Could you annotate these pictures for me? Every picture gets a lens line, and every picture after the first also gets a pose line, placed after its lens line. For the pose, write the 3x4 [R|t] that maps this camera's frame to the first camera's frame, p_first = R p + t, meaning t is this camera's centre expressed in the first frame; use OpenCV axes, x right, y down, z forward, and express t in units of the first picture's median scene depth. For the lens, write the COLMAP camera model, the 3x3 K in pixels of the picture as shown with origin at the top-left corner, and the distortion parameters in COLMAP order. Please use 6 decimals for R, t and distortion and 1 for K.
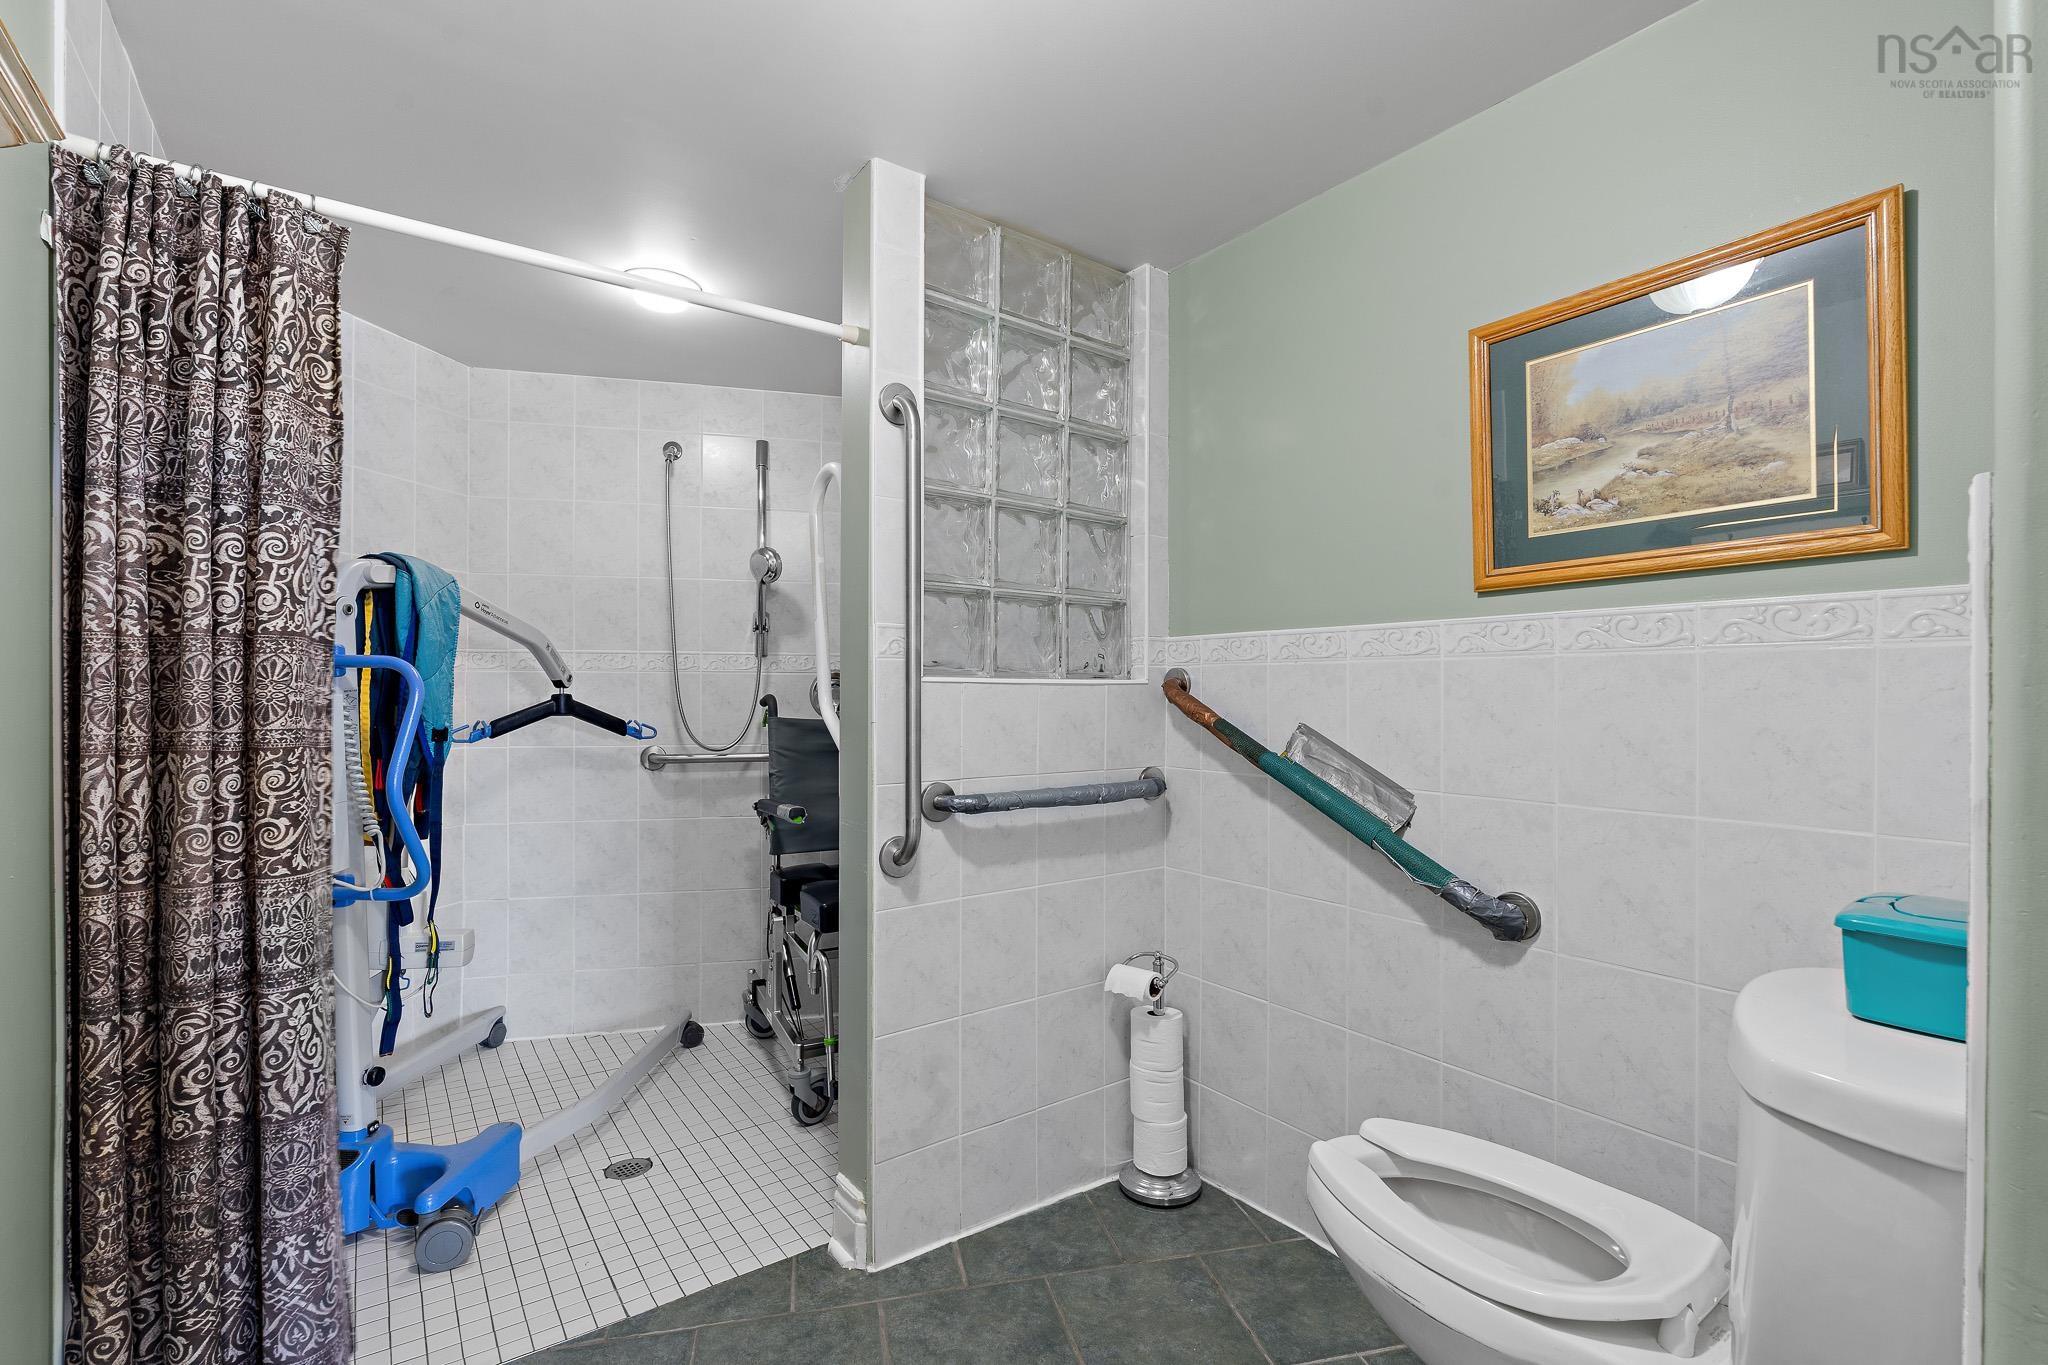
lens RADIAL K [[892.2, 0, 1023.6], [0, 892.2, 693.2], [0, 0, 1]] dist [-0.006313, 0.000620]
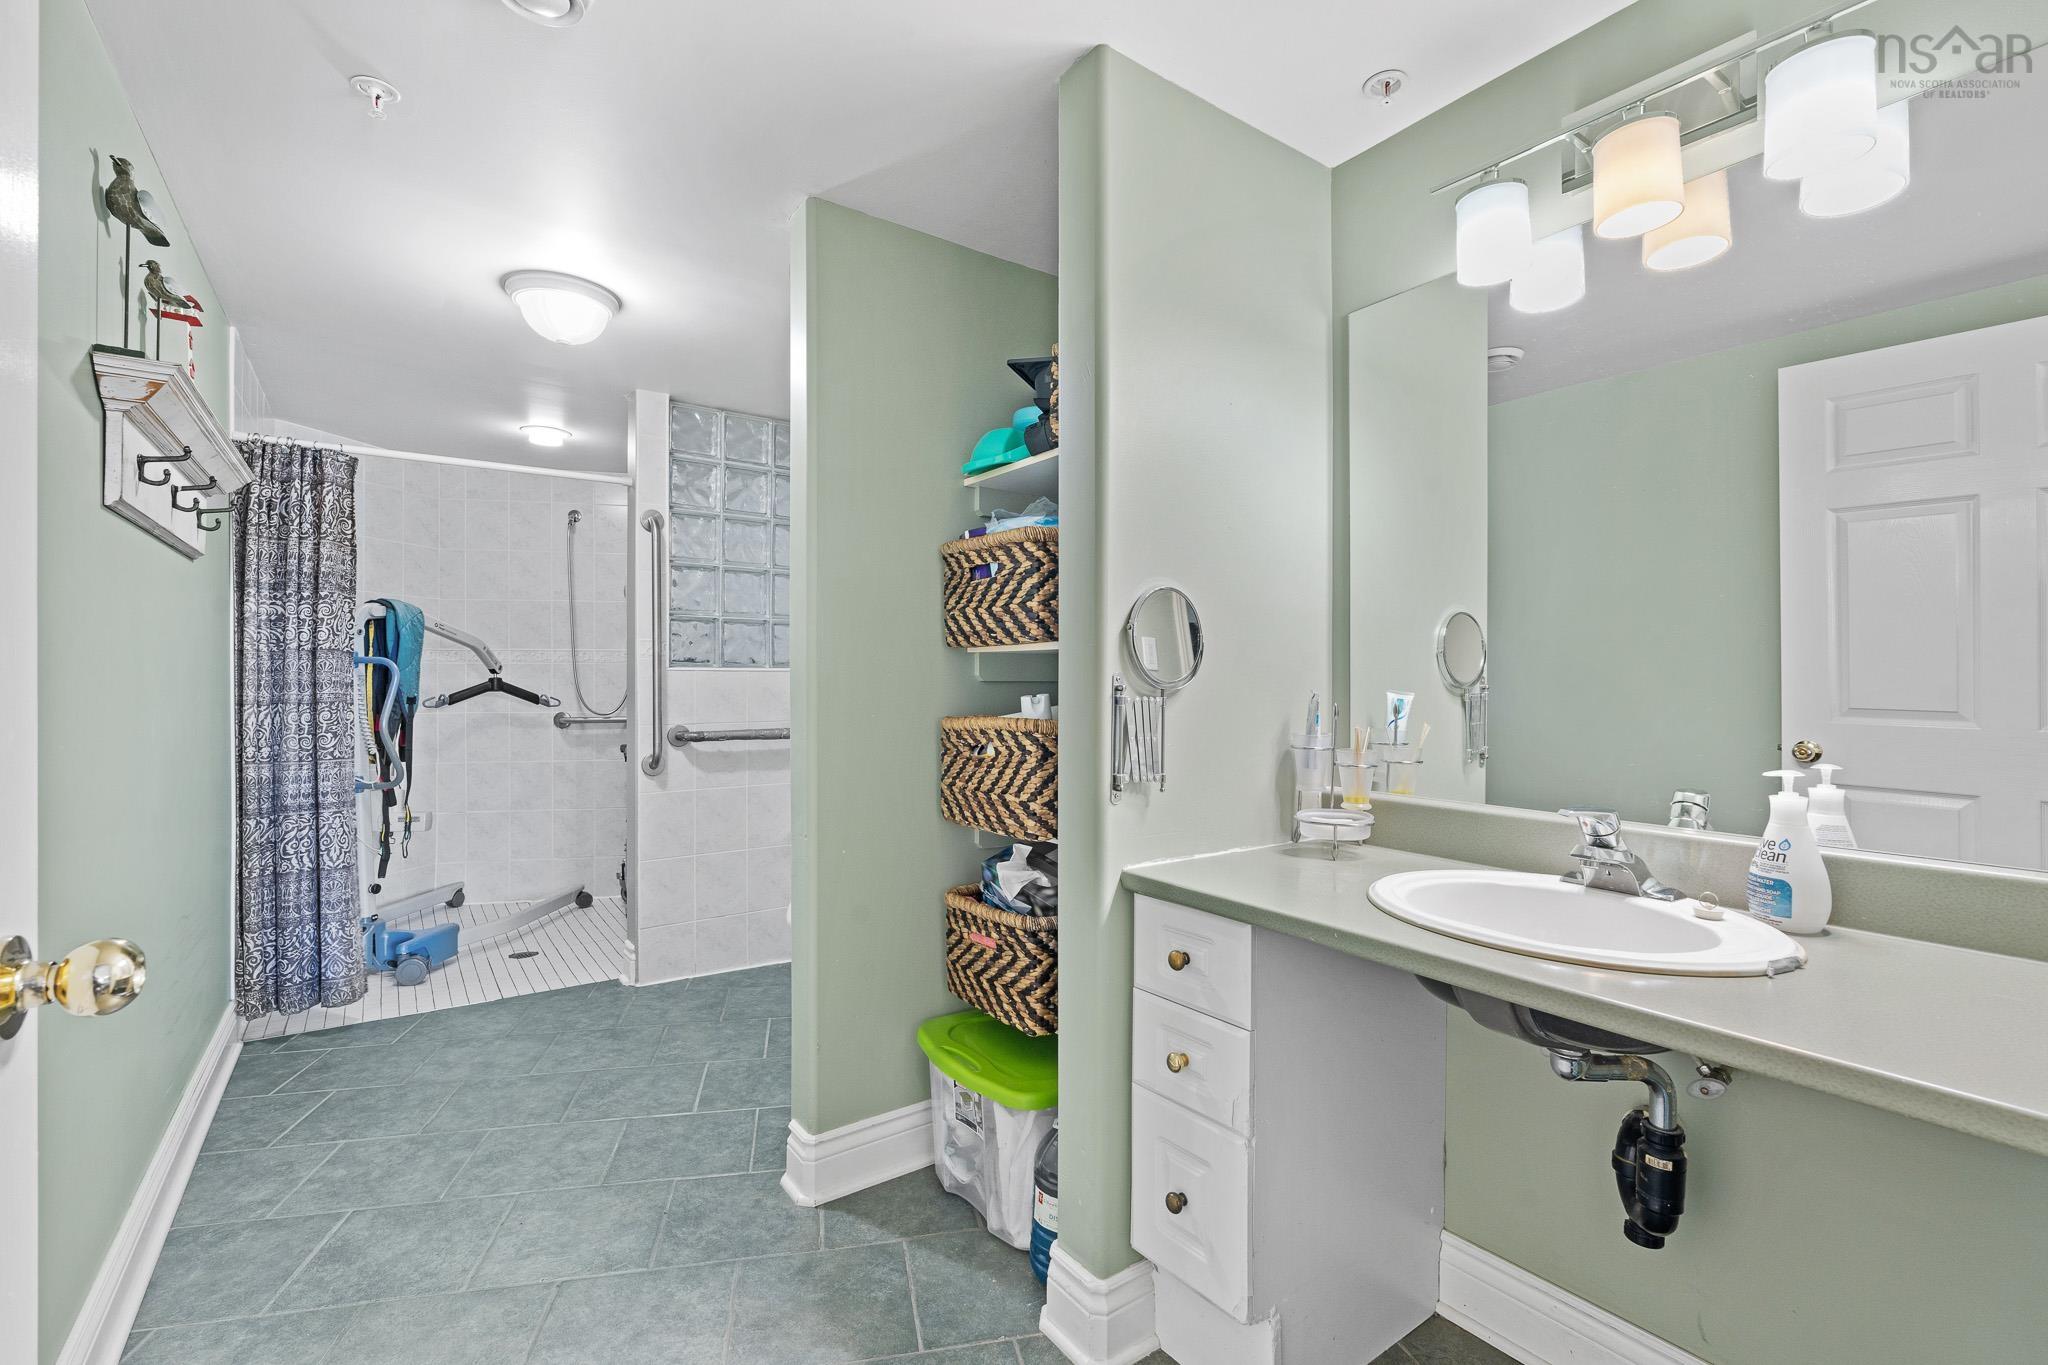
lens RADIAL K [[892.2, 0, 1023.1], [0, 892.2, 678.3], [0, 0, 1]] dist [-0.006313, 0.000620]
pose [[0.999883, -0.002924, -0.015040, 0.653047], [0.002935, 0.999995, 0.000696, 0.005144], [0.015038, -0.000740, 0.999887, -0.836093]]
